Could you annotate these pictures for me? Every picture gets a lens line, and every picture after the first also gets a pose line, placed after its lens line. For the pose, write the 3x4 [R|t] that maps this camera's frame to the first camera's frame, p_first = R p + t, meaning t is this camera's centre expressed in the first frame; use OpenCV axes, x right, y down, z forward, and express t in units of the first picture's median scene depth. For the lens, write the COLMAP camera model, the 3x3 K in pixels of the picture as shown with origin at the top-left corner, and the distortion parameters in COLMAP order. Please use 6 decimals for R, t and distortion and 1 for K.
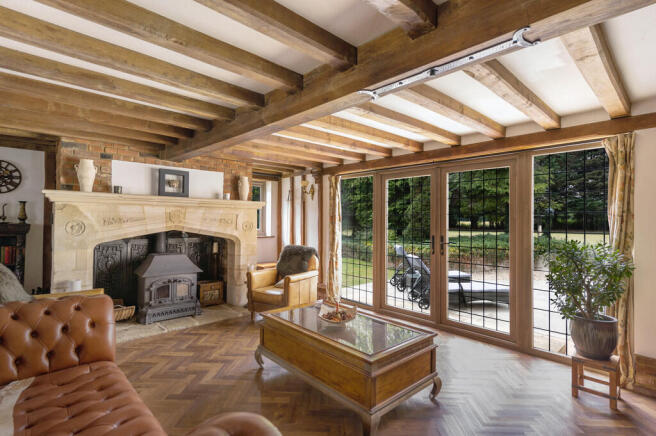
lens RADIAL K [[325.2, 0, 328.0], [0, 325.2, 218.0], [0, 0, 1]] dist [0.017107, -0.000767]
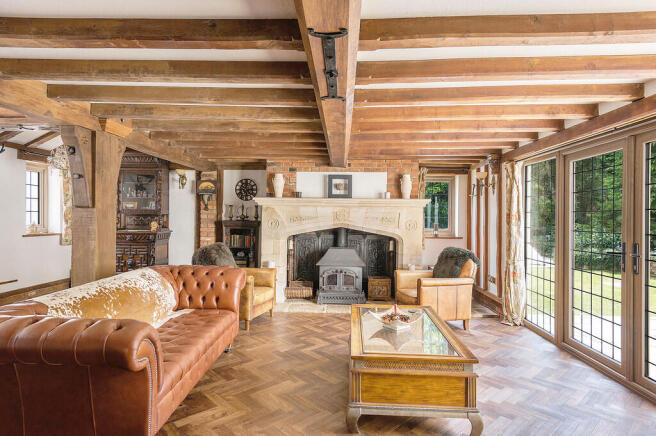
lens RADIAL K [[366.3, 0, 328.0], [0, 366.3, 218.0], [0, 0, 1]] dist [0.021715, -0.000275]
pose [[0.703811, 0.000042, -0.710388, 0.420186], [0.001105, 0.999999, 0.001155, 0.003204], [0.710387, -0.001598, 0.703810, 0.064532]]
